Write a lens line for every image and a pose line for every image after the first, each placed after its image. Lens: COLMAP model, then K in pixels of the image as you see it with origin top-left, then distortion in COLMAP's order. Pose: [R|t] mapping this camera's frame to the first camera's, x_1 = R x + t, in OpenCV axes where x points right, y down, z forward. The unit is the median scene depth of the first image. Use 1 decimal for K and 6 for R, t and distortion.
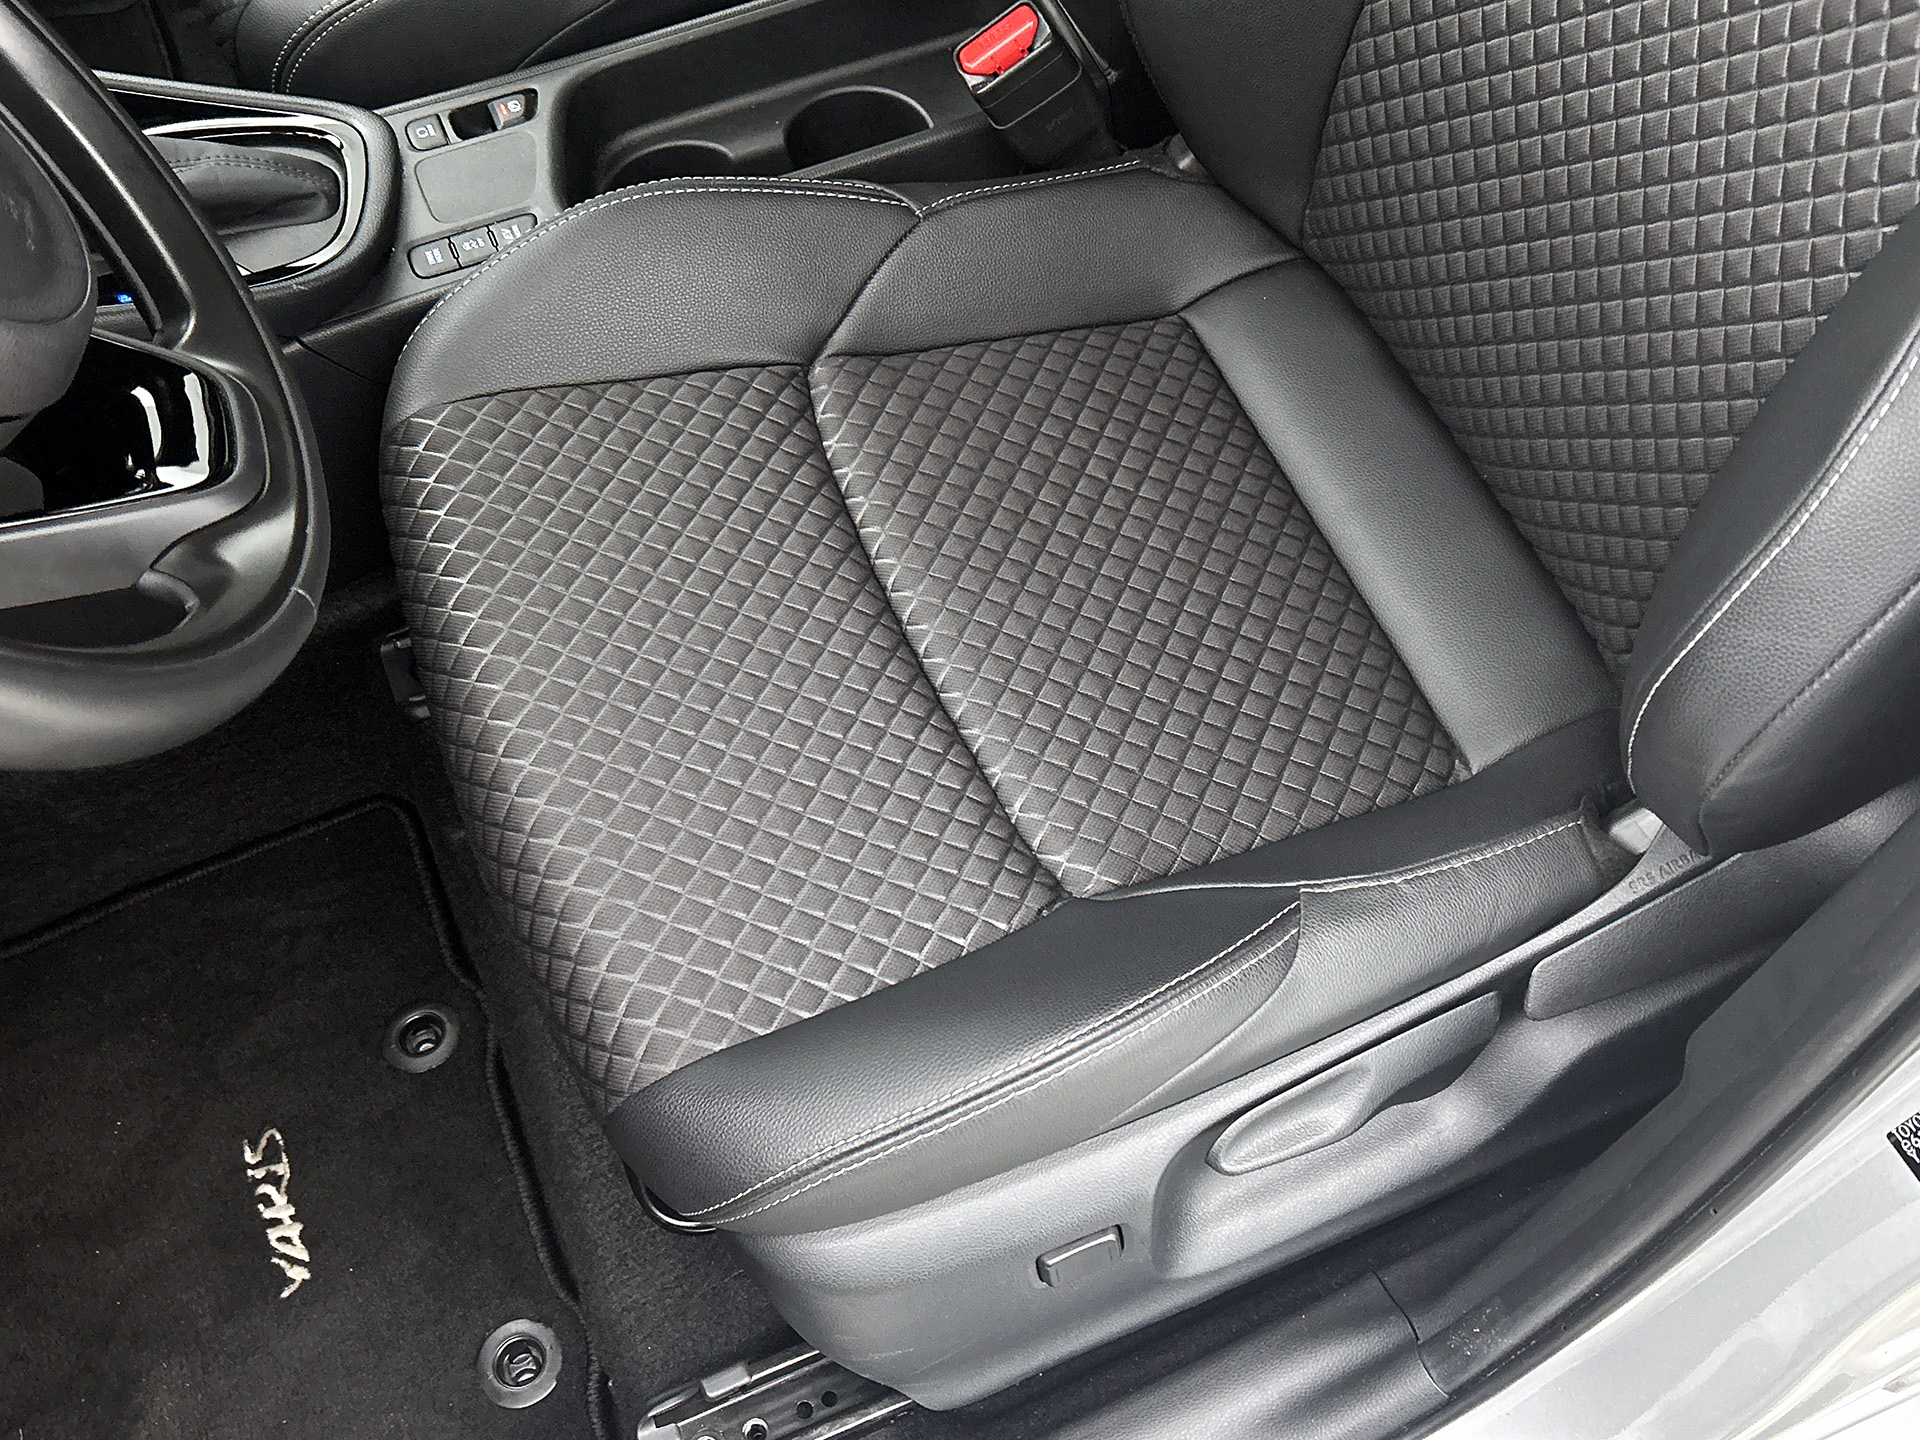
lens RADIAL K [[1986.7, 0, 960.0], [0, 1986.7, 720.0], [0, 0, 1]] dist [0.008440, 0.004798]
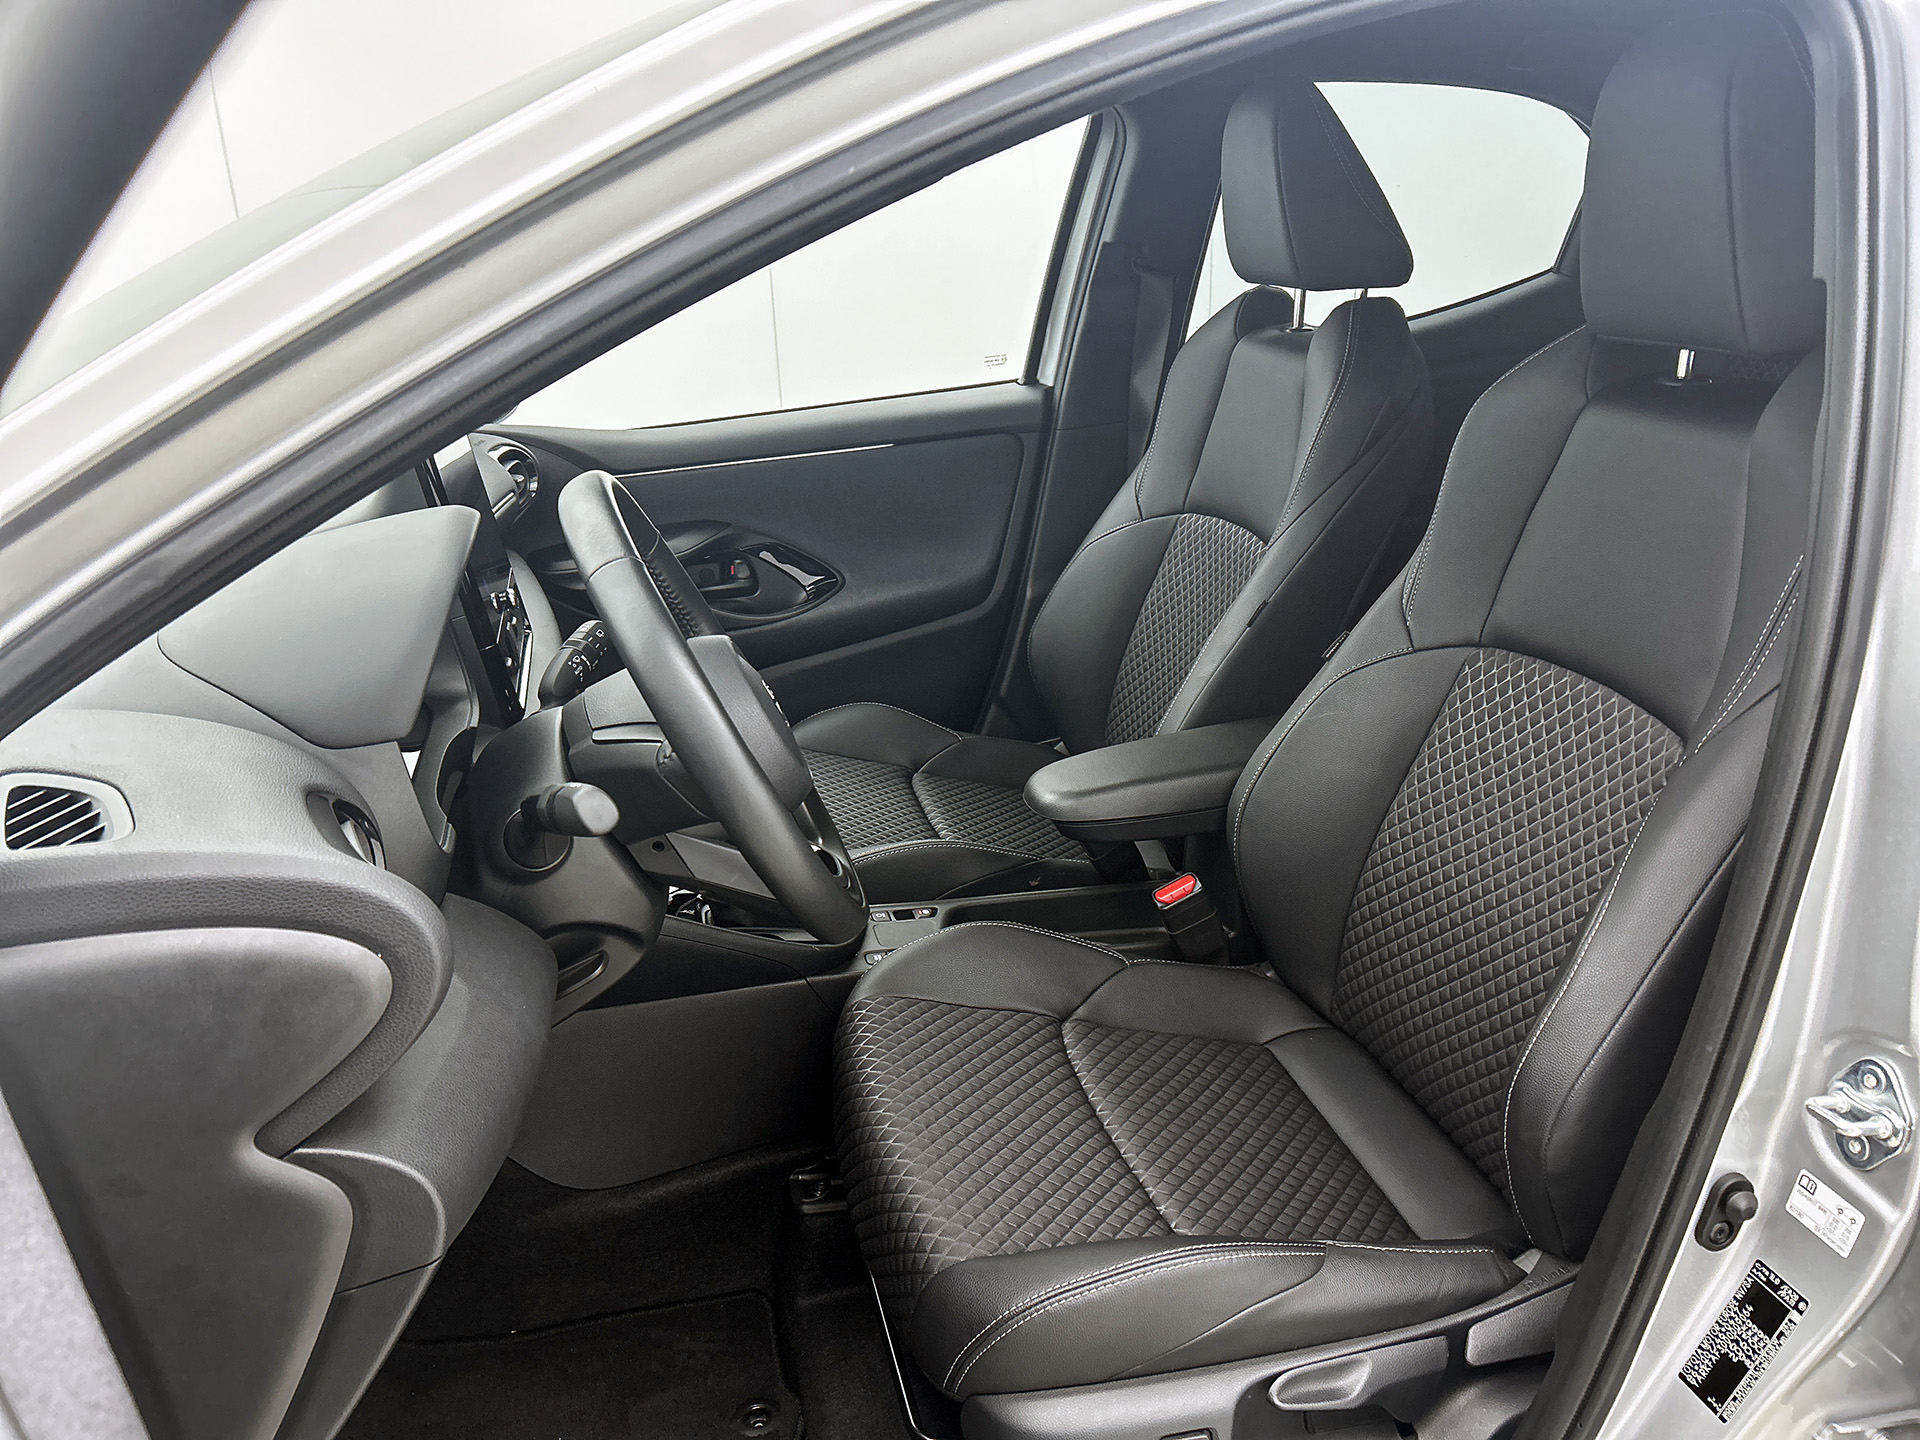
lens RADIAL K [[1434.5, 0, 960.0], [0, 1434.5, 720.0], [0, 0, 1]] dist [0.018311, -0.001900]
pose [[0.985785, 0.092076, -0.140532, -0.007453], [-0.160769, 0.759882, -0.629868, 0.448816], [0.048792, 0.643508, 0.763883, -0.215678]]
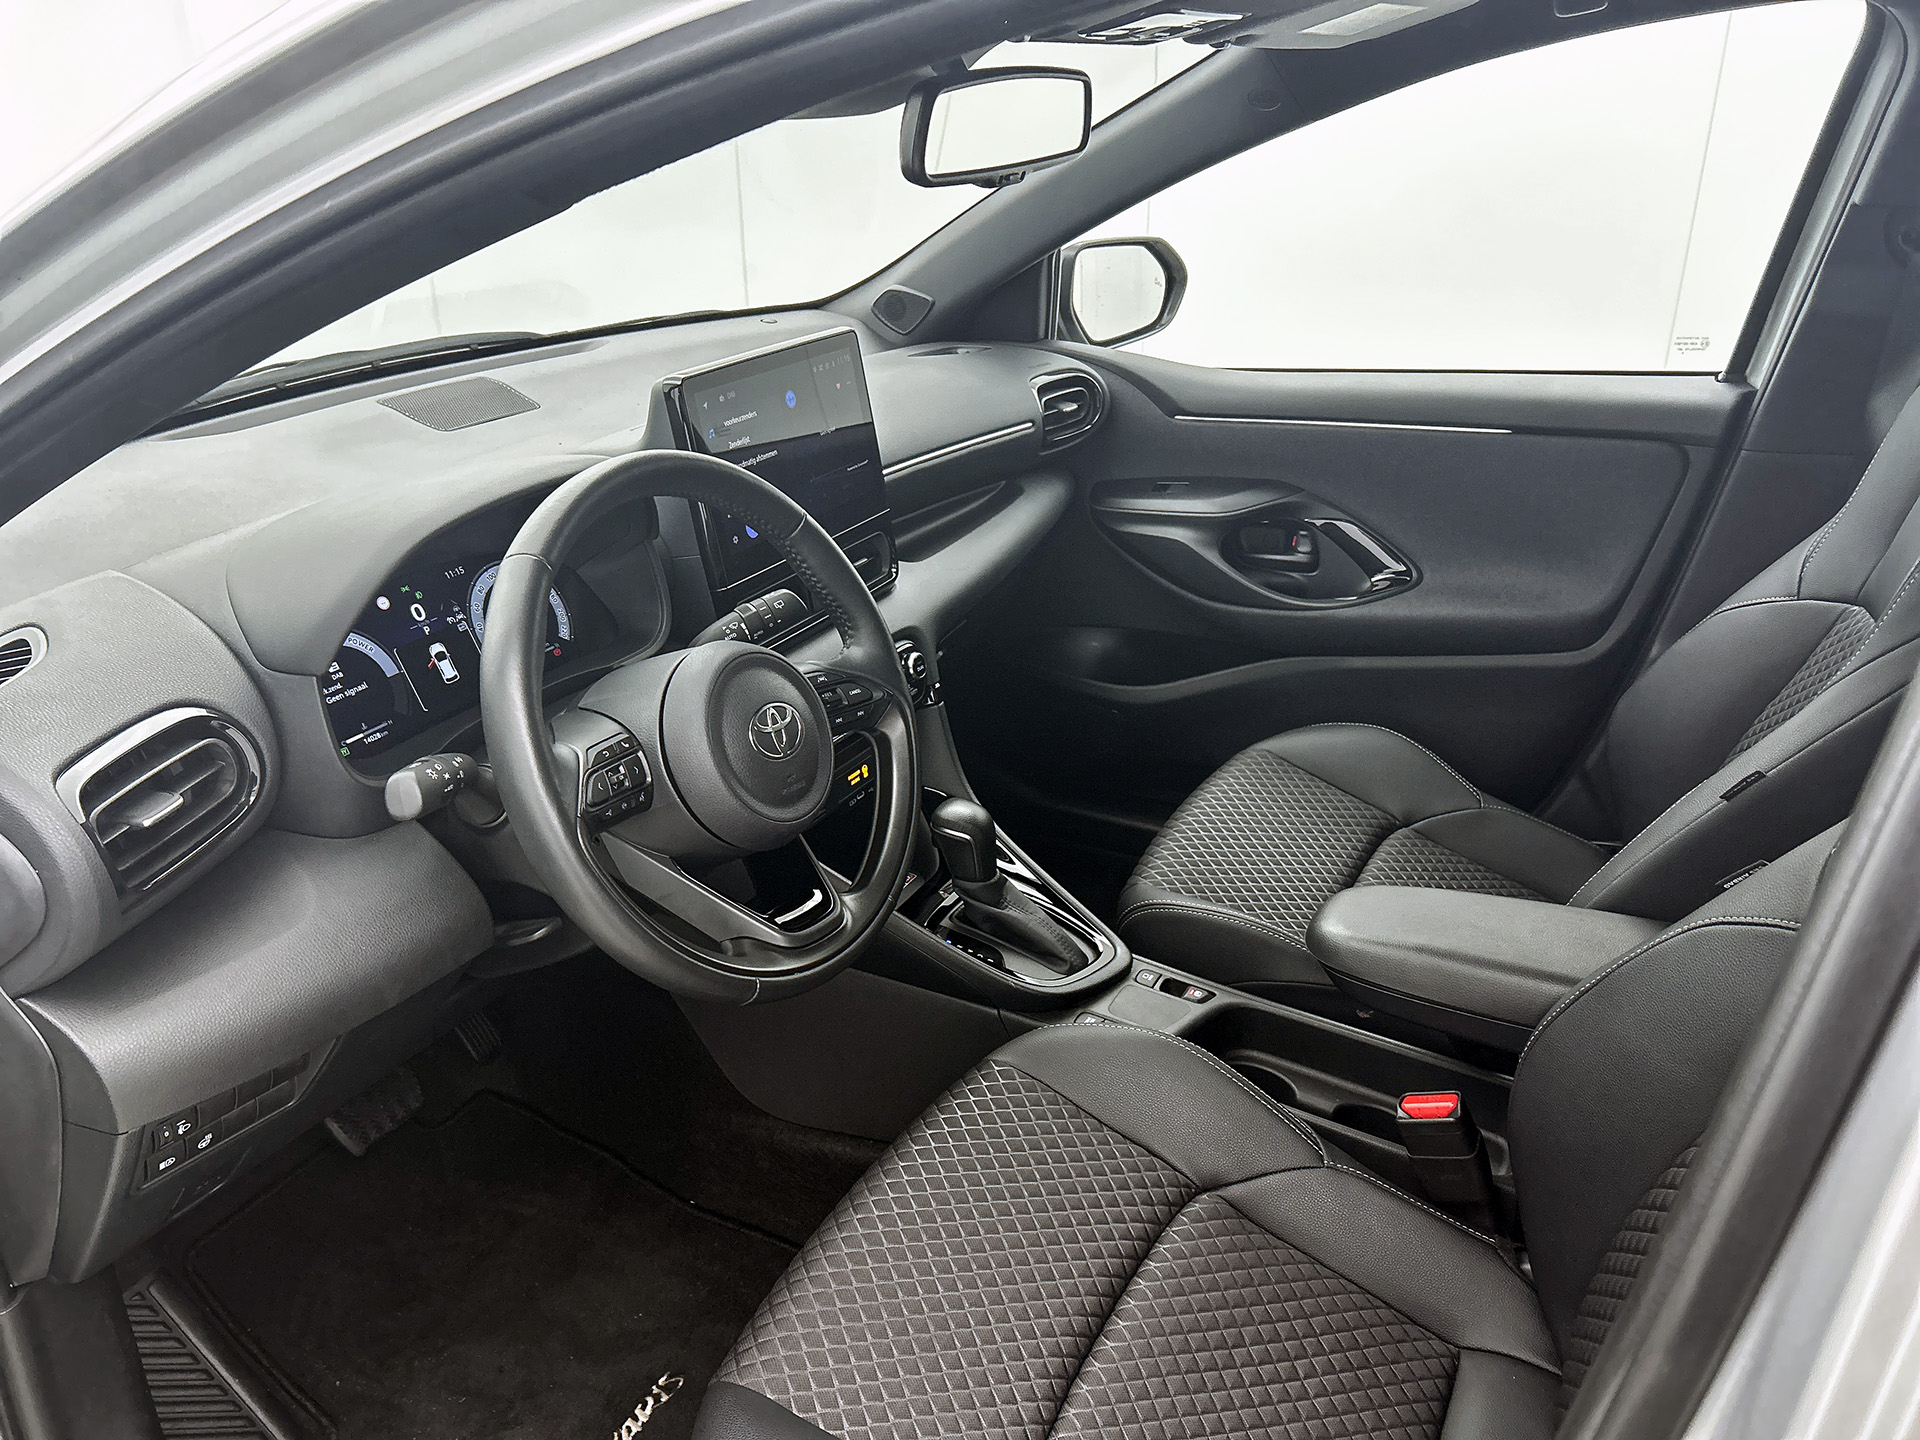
lens RADIAL K [[1434.5, 0, 960.0], [0, 1434.5, 720.0], [0, 0, 1]] dist [0.018311, -0.001900]
pose [[0.631390, 0.372530, -0.680124, 0.403462], [-0.688275, 0.673257, -0.270188, 0.006525], [0.357245, 0.638706, 0.681491, -0.061597]]
